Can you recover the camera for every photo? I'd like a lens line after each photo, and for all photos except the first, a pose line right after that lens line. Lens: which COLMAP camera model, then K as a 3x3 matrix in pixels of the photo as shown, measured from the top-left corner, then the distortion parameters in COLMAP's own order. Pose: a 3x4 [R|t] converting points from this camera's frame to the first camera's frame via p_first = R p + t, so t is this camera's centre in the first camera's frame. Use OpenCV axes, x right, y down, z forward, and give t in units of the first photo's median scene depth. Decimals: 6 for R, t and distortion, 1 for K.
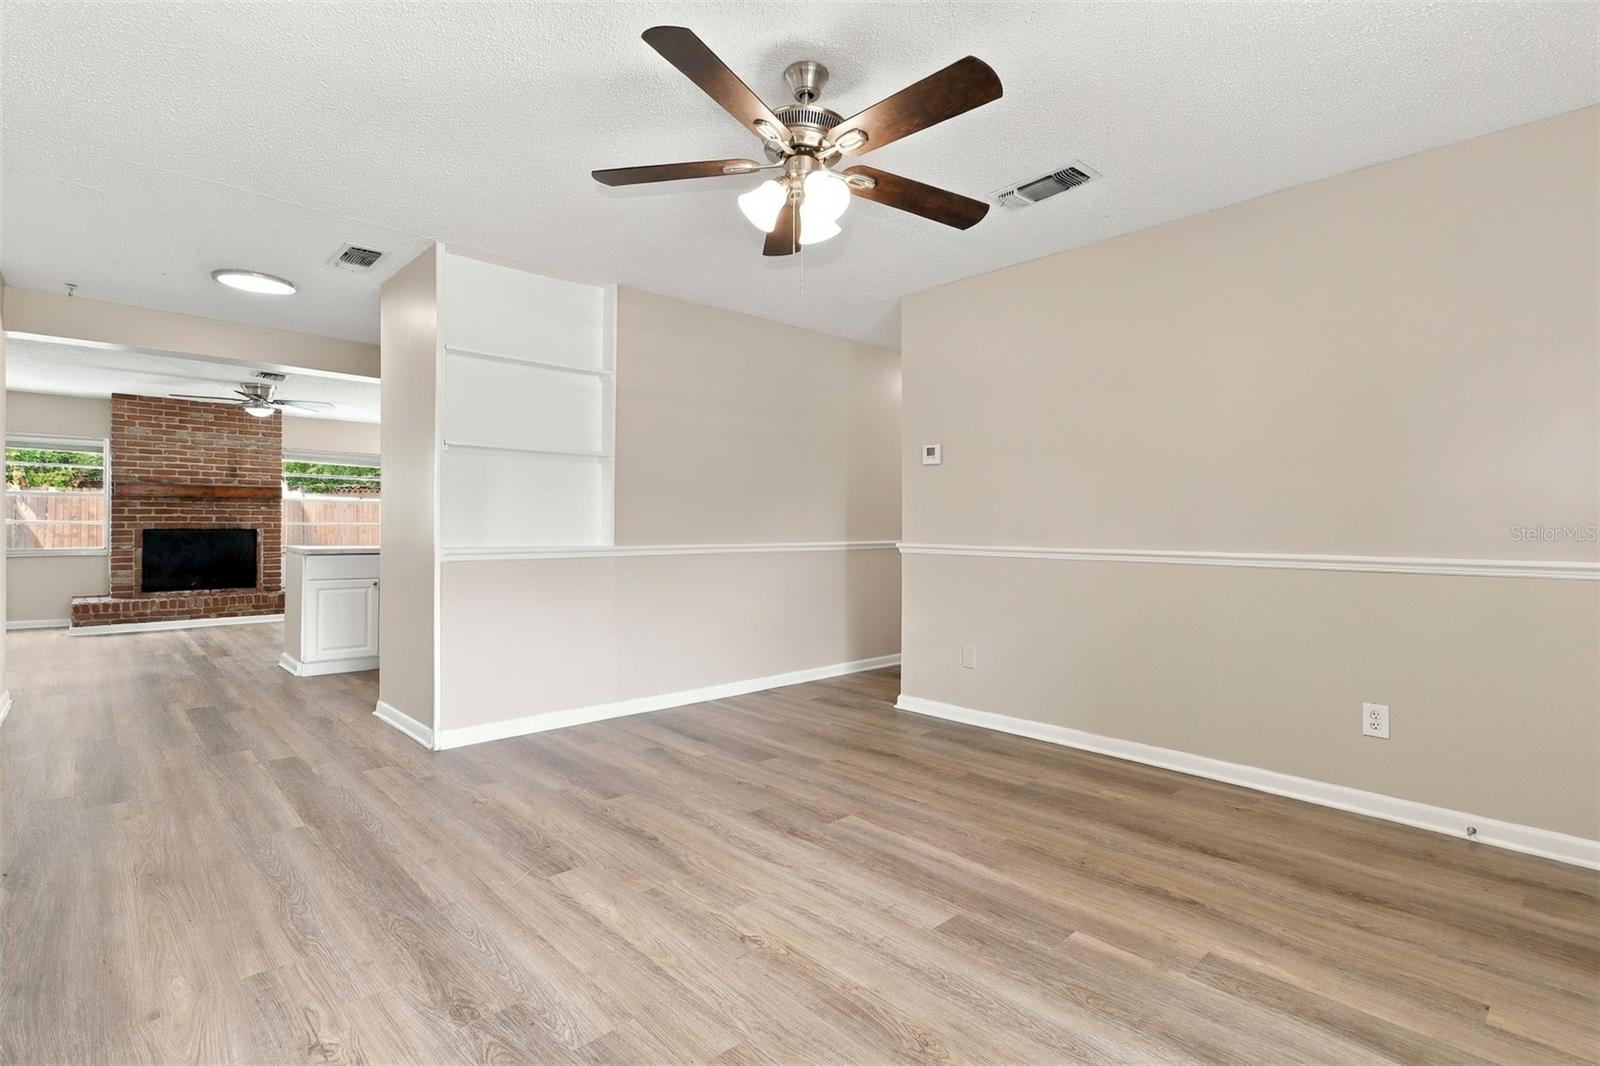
lens RADIAL K [[743.3, 0, 798.1], [0, 743.3, 528.3], [0, 0, 1]] dist [0.002444, 0.000577]
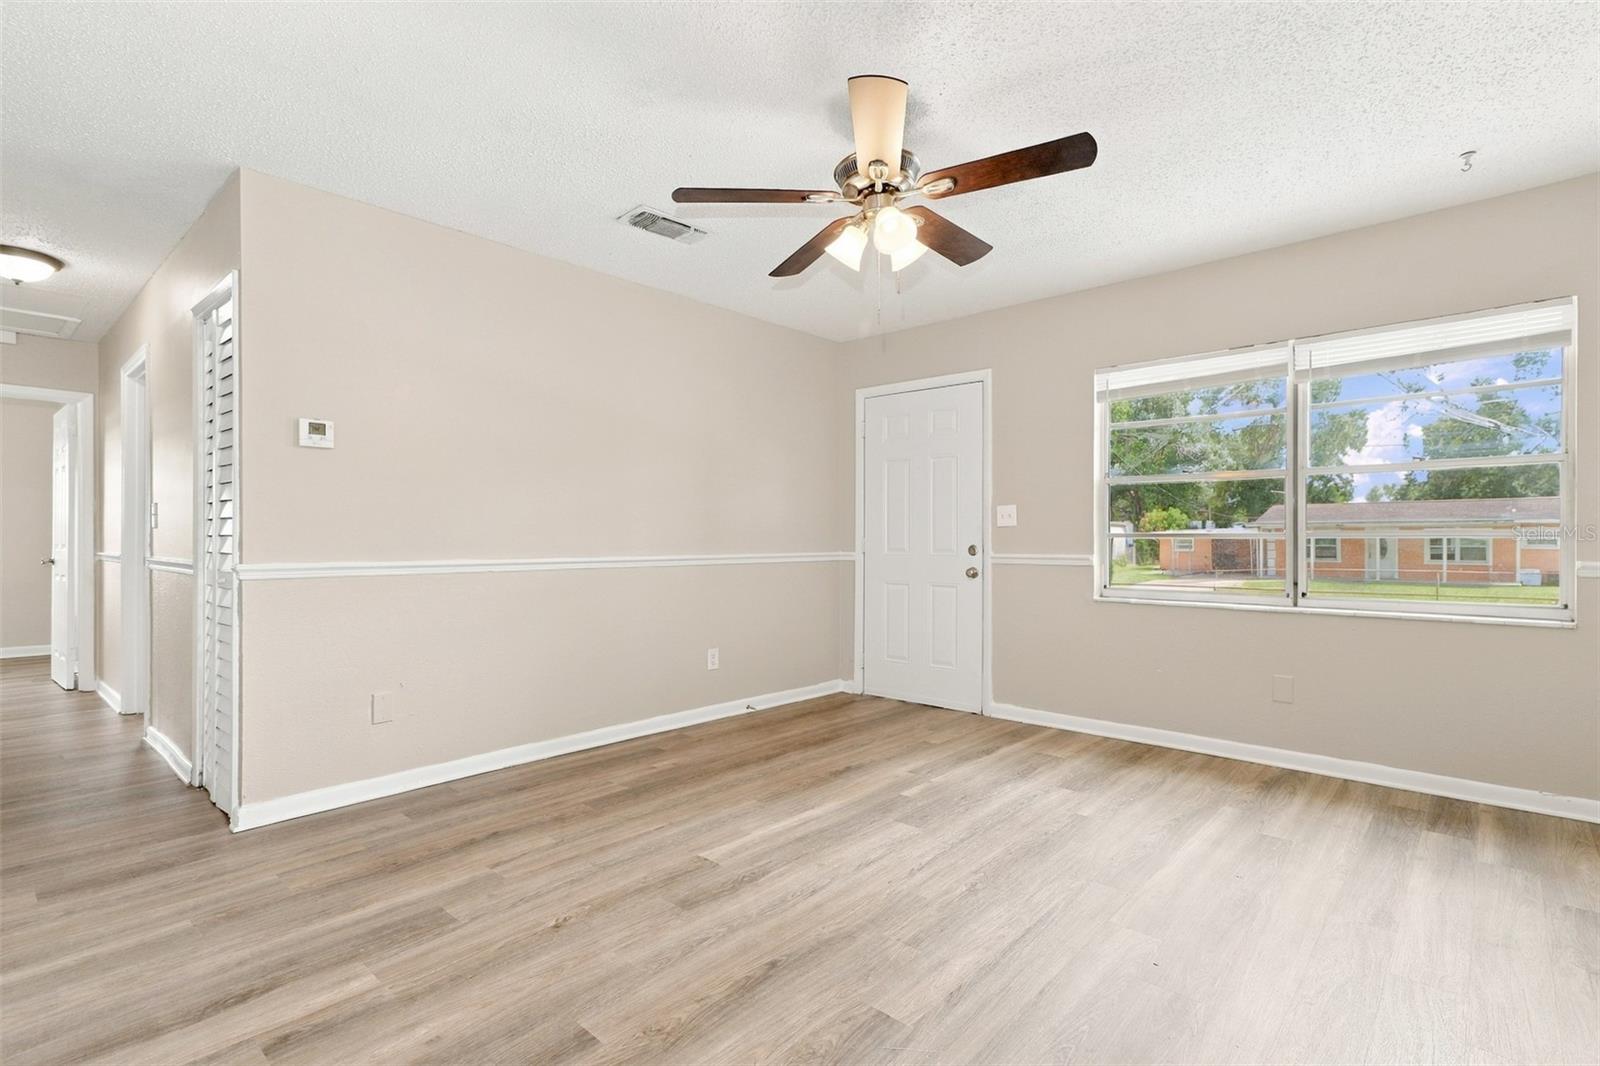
lens RADIAL K [[754.2, 0, 804.2], [0, 754.2, 538.9], [0, 0, 1]] dist [0.003764, 0.000634]
pose [[-0.070902, -0.002823, 0.997479, -0.848966], [0.002586, 0.999992, 0.003014, -0.003439], [-0.997480, 0.002793, -0.070894, 0.924189]]
